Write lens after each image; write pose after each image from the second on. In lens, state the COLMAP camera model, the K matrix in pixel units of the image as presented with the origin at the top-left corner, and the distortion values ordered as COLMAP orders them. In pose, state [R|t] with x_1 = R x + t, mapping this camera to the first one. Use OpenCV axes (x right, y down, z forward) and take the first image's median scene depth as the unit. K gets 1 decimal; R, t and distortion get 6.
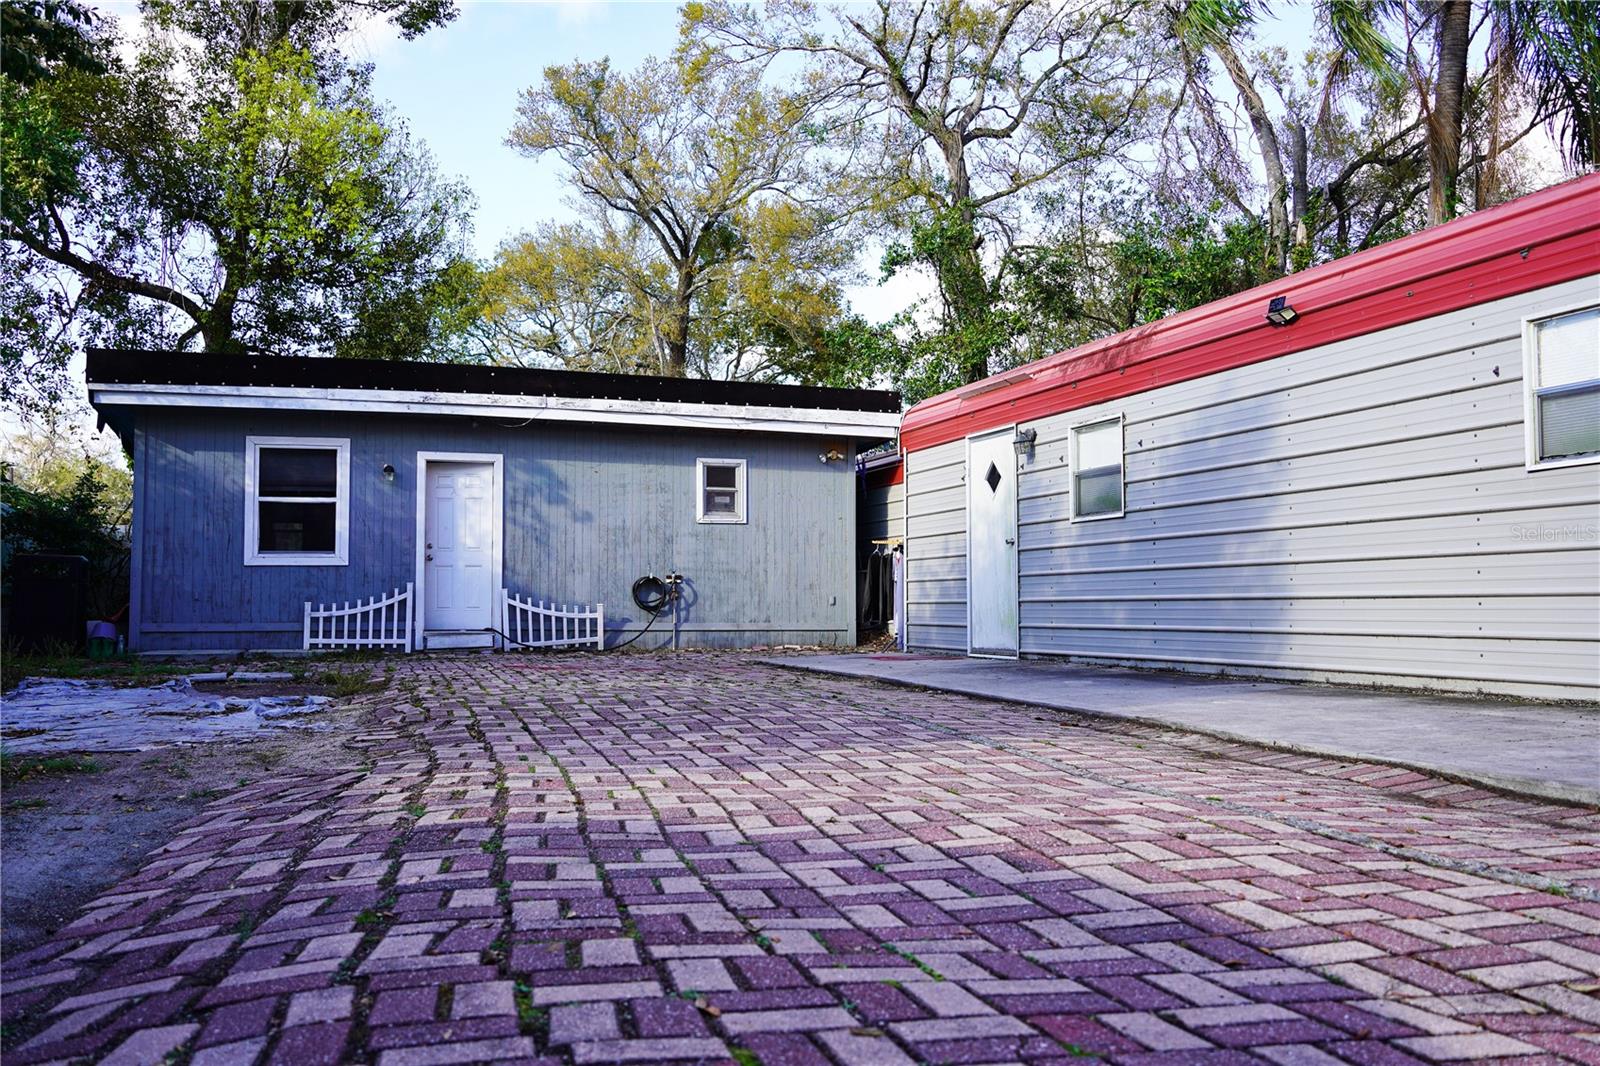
lens RADIAL K [[1372.7, 0, 796.6], [0, 1372.7, 530.9], [0, 0, 1]] dist [-0.012604, 0.026909]
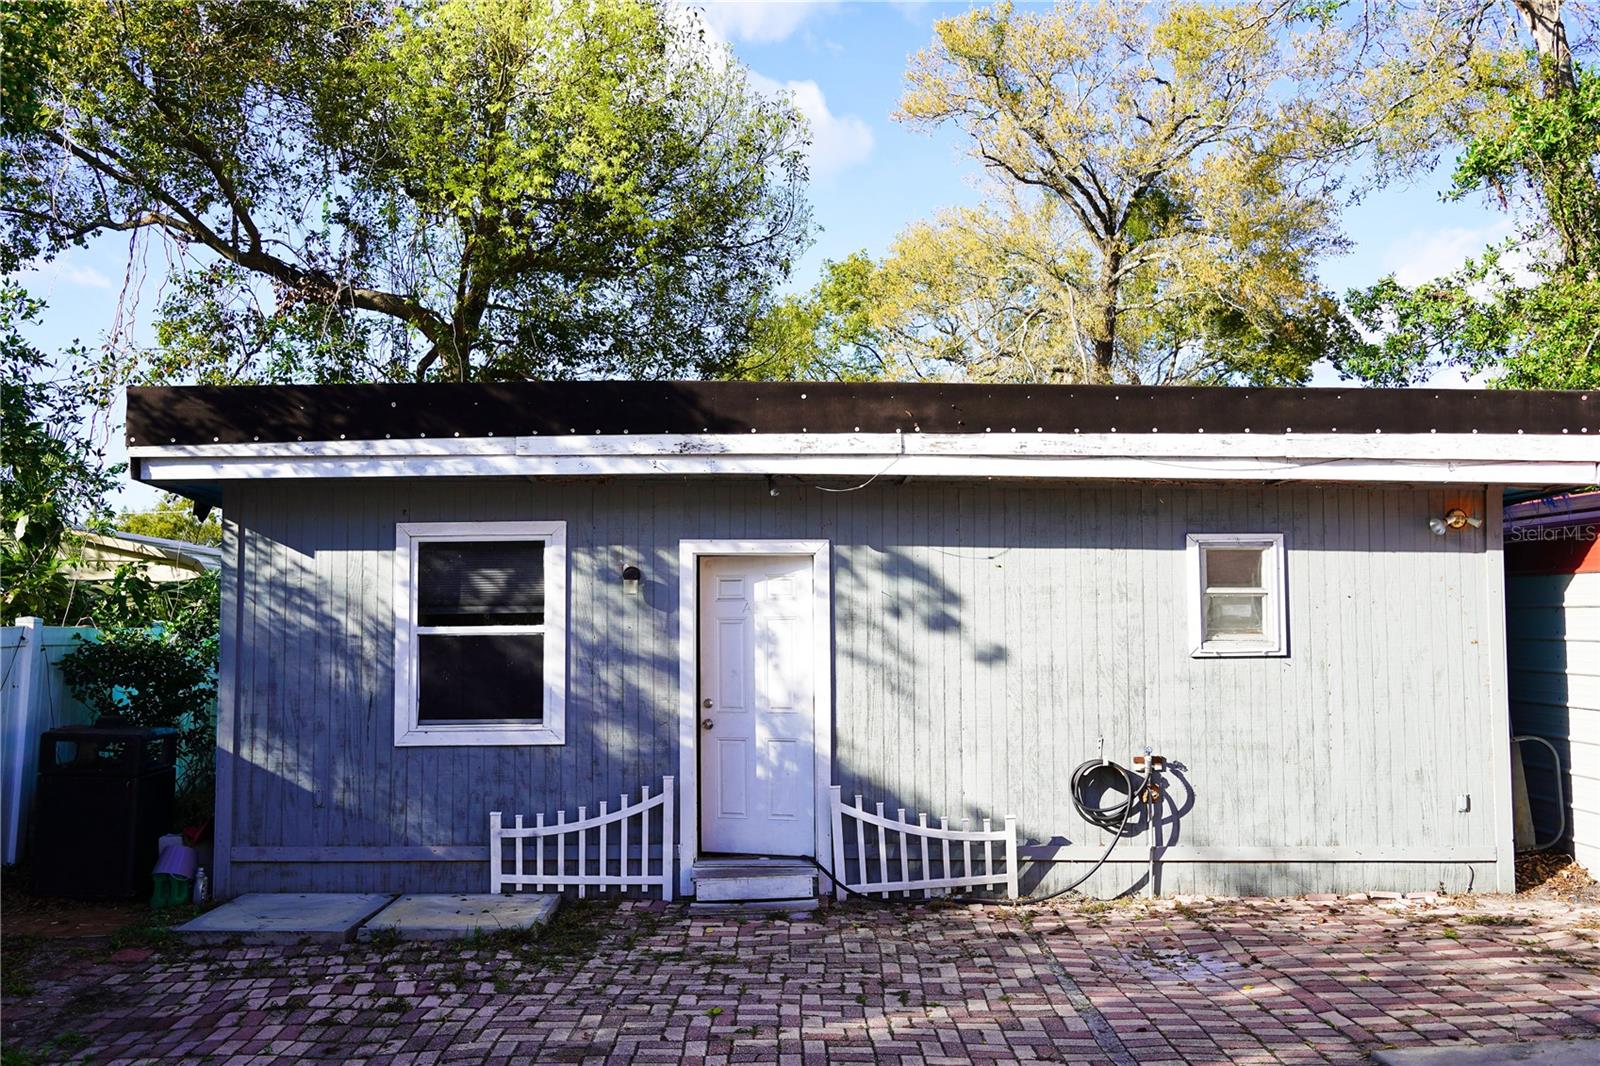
lens RADIAL K [[1372.7, 0, 796.6], [0, 1372.7, 530.9], [0, 0, 1]] dist [-0.012604, 0.026909]
pose [[0.955094, -0.019928, -0.295631, -0.062686], [0.018193, 0.999797, -0.008618, -0.054796], [0.295742, 0.002853, 0.955263, 0.466673]]
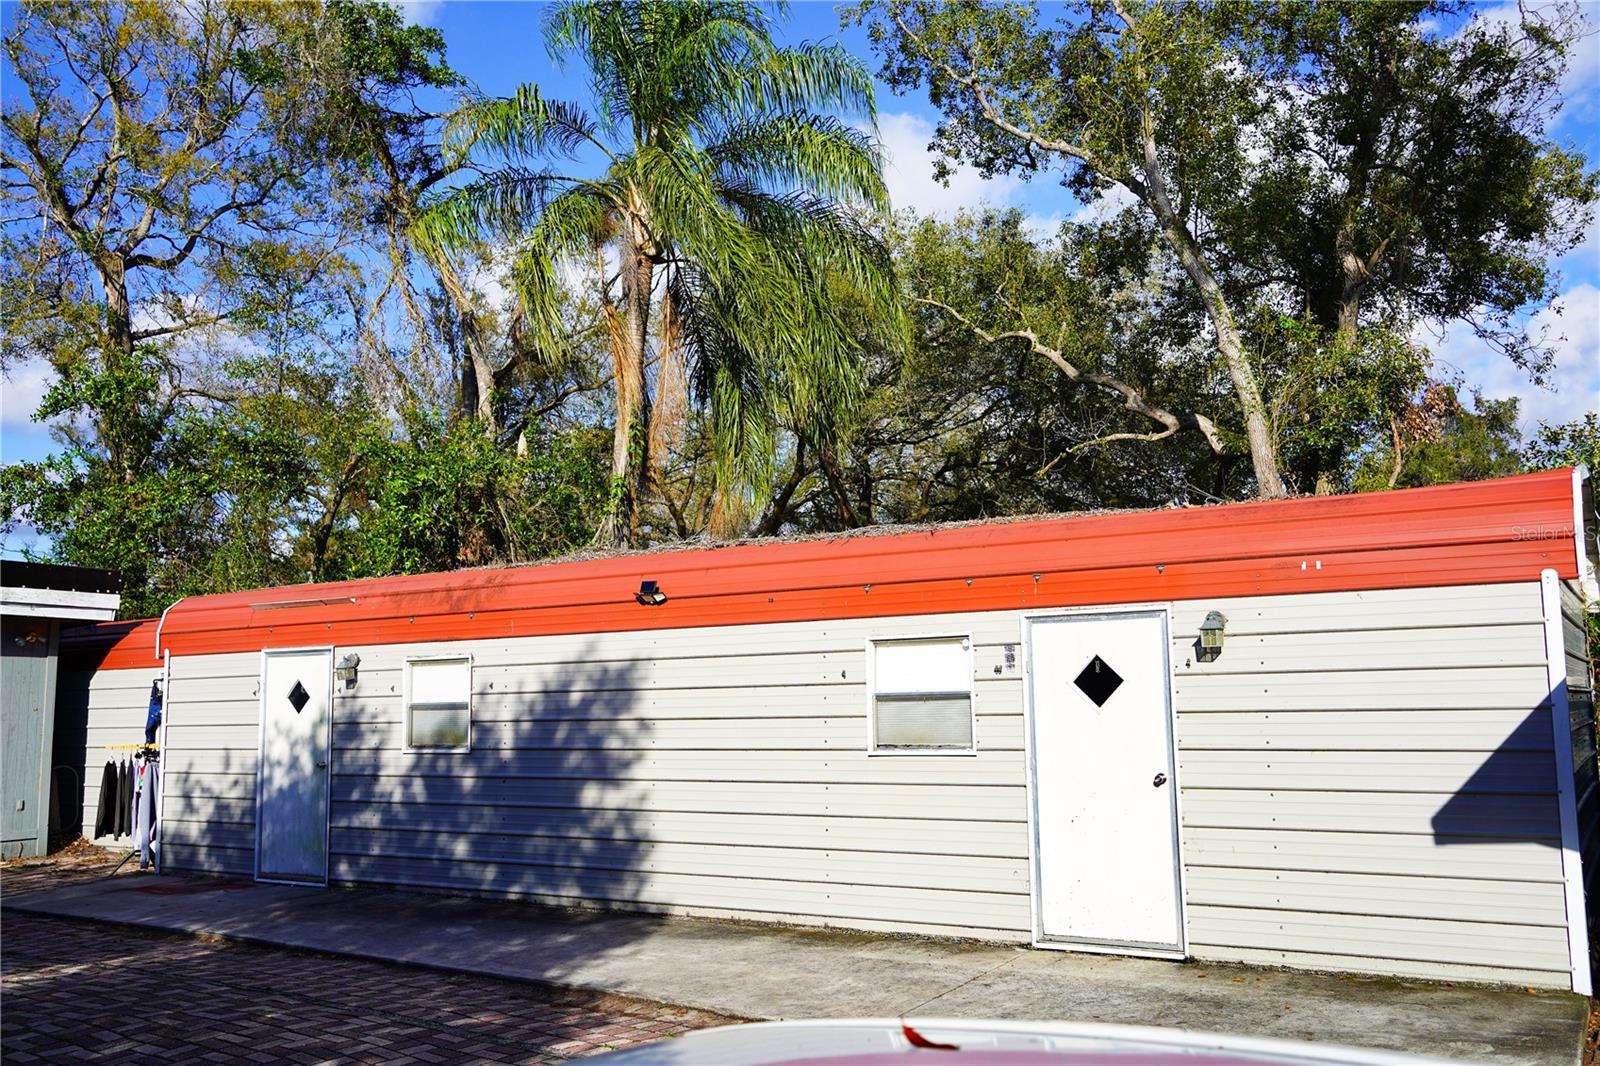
lens RADIAL K [[1372.7, 0, 796.6], [0, 1372.7, 530.9], [0, 0, 1]] dist [-0.012604, 0.026909]
pose [[0.778576, 0.069622, 0.623677, -0.155704], [-0.020947, 0.996156, -0.085054, -0.063246], [-0.627201, 0.053157, 0.777041, 0.004331]]
